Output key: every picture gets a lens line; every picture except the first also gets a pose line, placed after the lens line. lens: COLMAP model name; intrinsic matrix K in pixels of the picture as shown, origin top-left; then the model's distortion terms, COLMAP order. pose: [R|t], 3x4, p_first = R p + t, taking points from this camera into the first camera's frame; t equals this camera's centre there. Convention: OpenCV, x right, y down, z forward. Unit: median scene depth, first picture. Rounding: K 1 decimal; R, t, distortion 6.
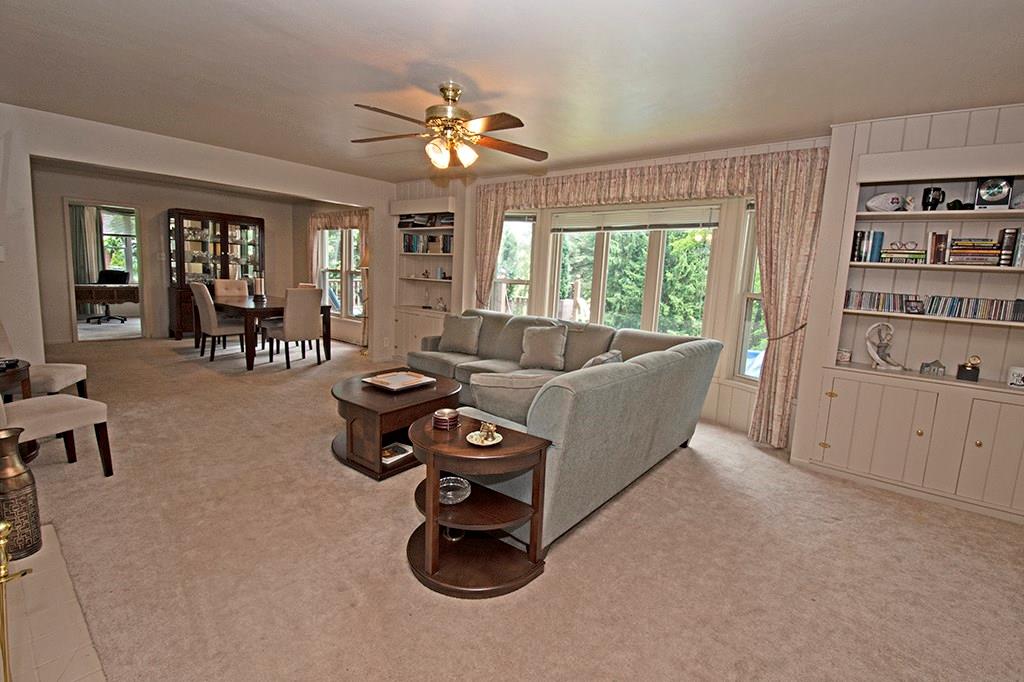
lens RADIAL K [[450.7, 0, 527.7], [0, 450.7, 332.2], [0, 0, 1]] dist [0.014999, -0.020955]
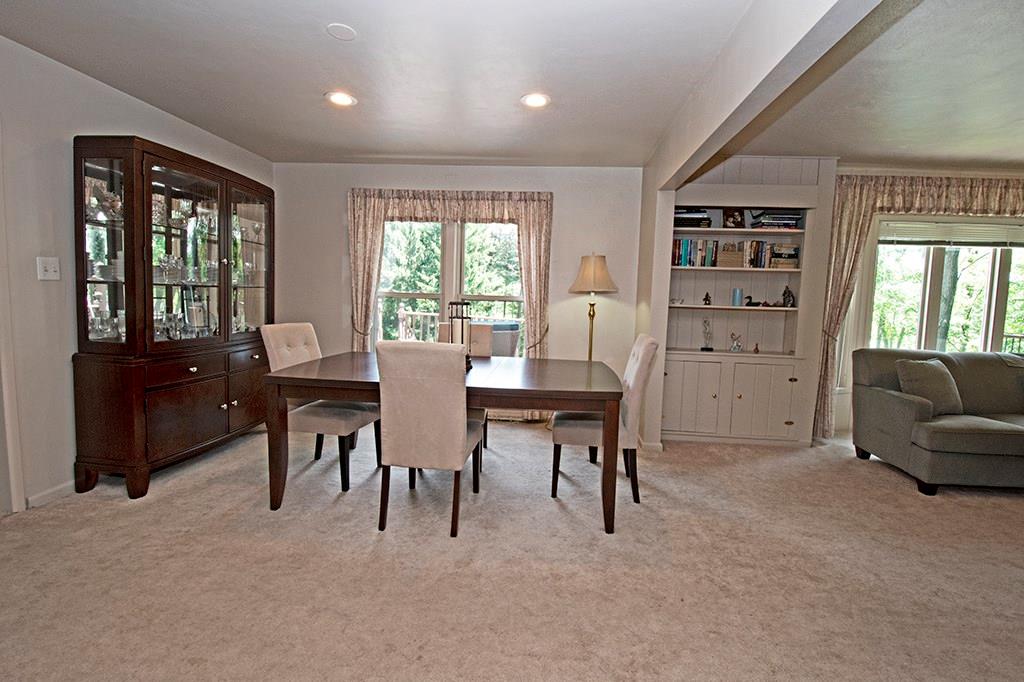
lens RADIAL K [[450.7, 0, 527.7], [0, 450.7, 332.2], [0, 0, 1]] dist [0.014999, -0.020955]
pose [[0.832902, -0.068999, 0.549103, -0.669801], [0.083299, 0.996524, -0.001131, -0.084082], [-0.547116, 0.046682, 0.835754, 0.492885]]
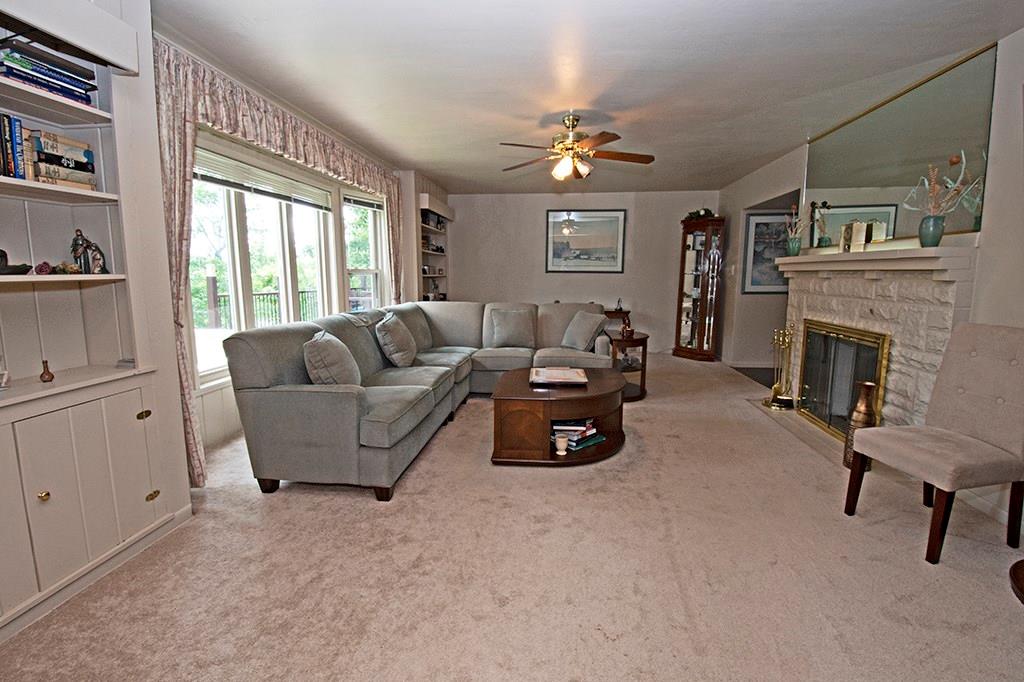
lens RADIAL K [[450.7, 0, 527.7], [0, 450.7, 332.2], [0, 0, 1]] dist [0.014999, -0.020955]
pose [[-0.526054, -0.166077, 0.834077, -0.466192], [0.074879, 0.967894, 0.239949, -0.099106], [-0.847148, 0.188681, -0.496729, 0.695201]]
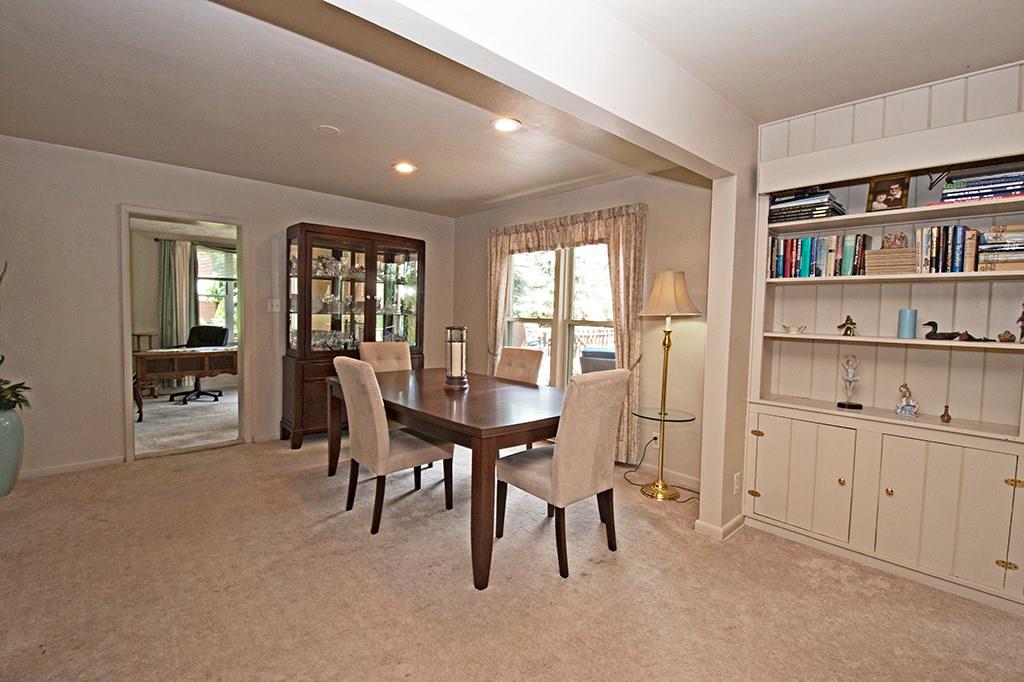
lens RADIAL K [[454.9, 0, 515.9], [0, 454.9, 330.6], [0, 0, 1]] dist [0.001890, -0.005108]
pose [[0.986195, -0.022127, -0.164100, -0.381150], [0.006490, 0.995436, -0.095215, -0.071466], [0.165458, 0.092836, 0.981838, 0.442260]]
